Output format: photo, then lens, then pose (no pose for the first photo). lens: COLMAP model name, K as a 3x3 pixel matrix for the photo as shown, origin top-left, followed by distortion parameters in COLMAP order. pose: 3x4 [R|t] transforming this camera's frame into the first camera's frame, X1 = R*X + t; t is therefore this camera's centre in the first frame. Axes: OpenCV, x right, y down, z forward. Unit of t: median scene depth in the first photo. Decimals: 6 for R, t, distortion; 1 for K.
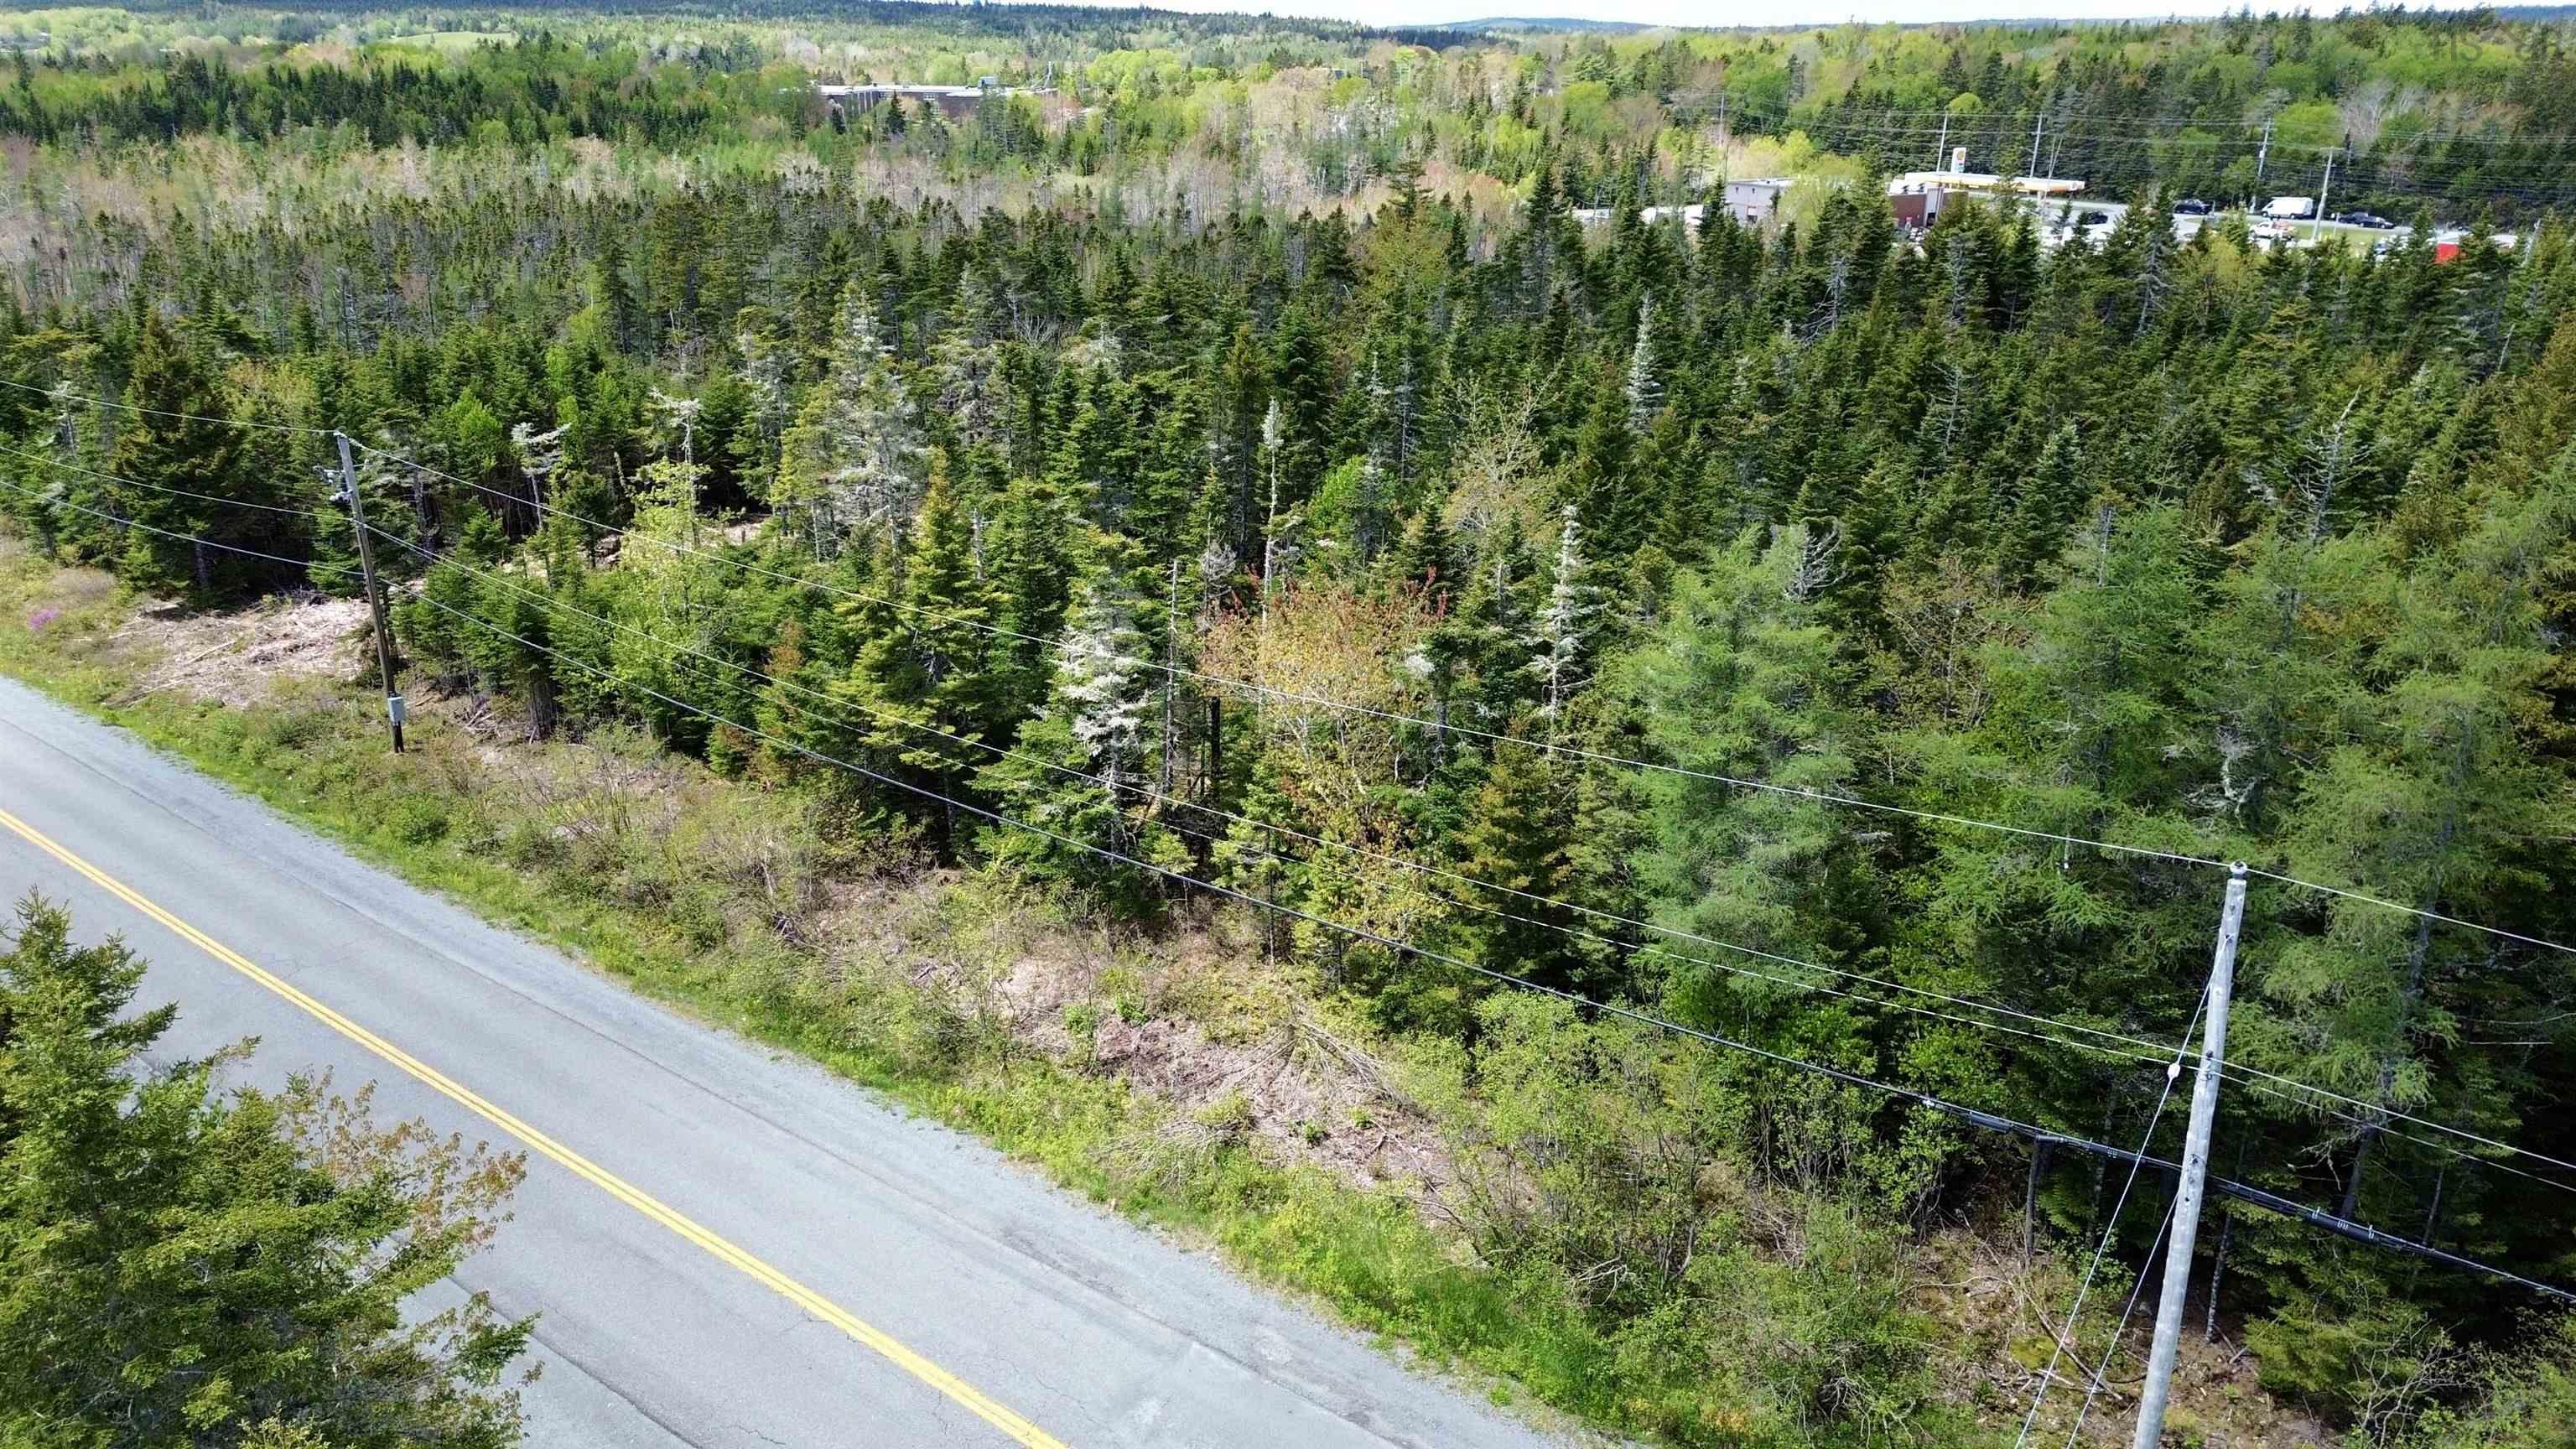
lens RADIAL K [[1762.7, 0, 1276.5], [0, 1762.7, 735.1], [0, 0, 1]] dist [0.061624, -0.058546]
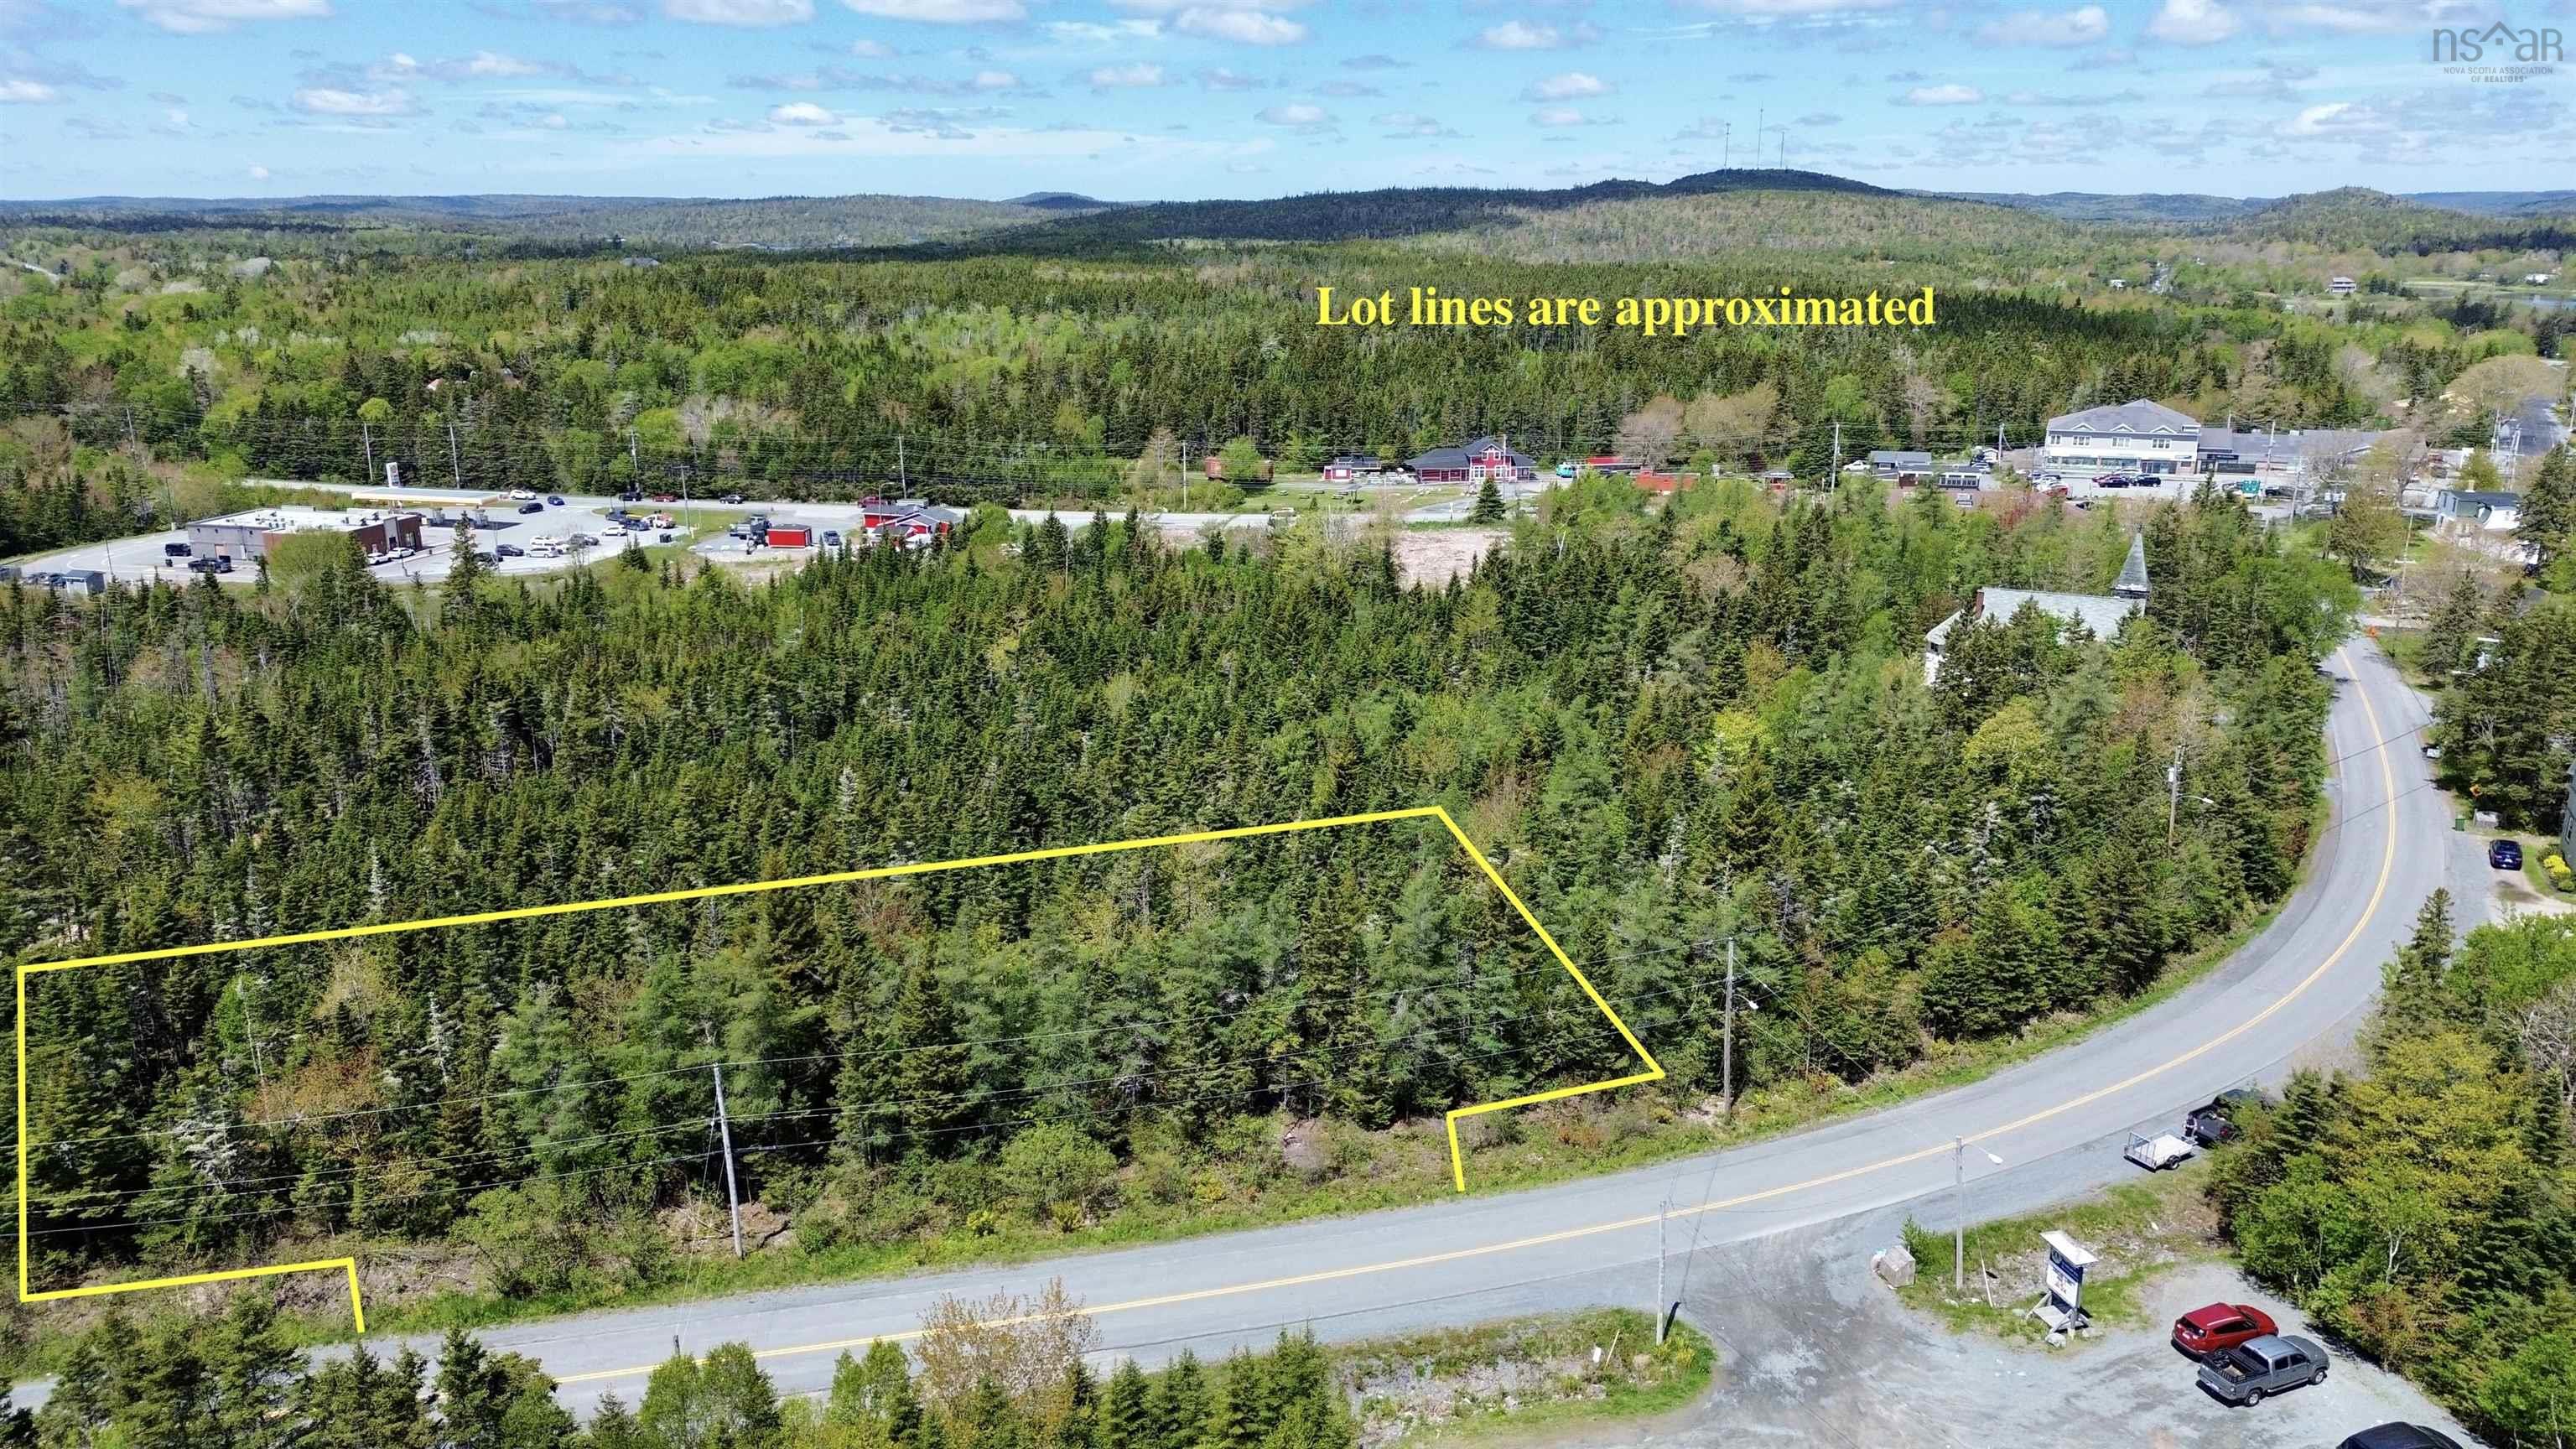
lens RADIAL K [[1762.7, 0, 1276.5], [0, 1762.7, 735.1], [0, 0, 1]] dist [0.061624, -0.058546]
pose [[0.677026, -0.201280, 0.707900, -0.718356], [0.265489, 0.963903, 0.020159, -0.219420], [-0.686404, 0.174291, 0.706025, -1.589465]]
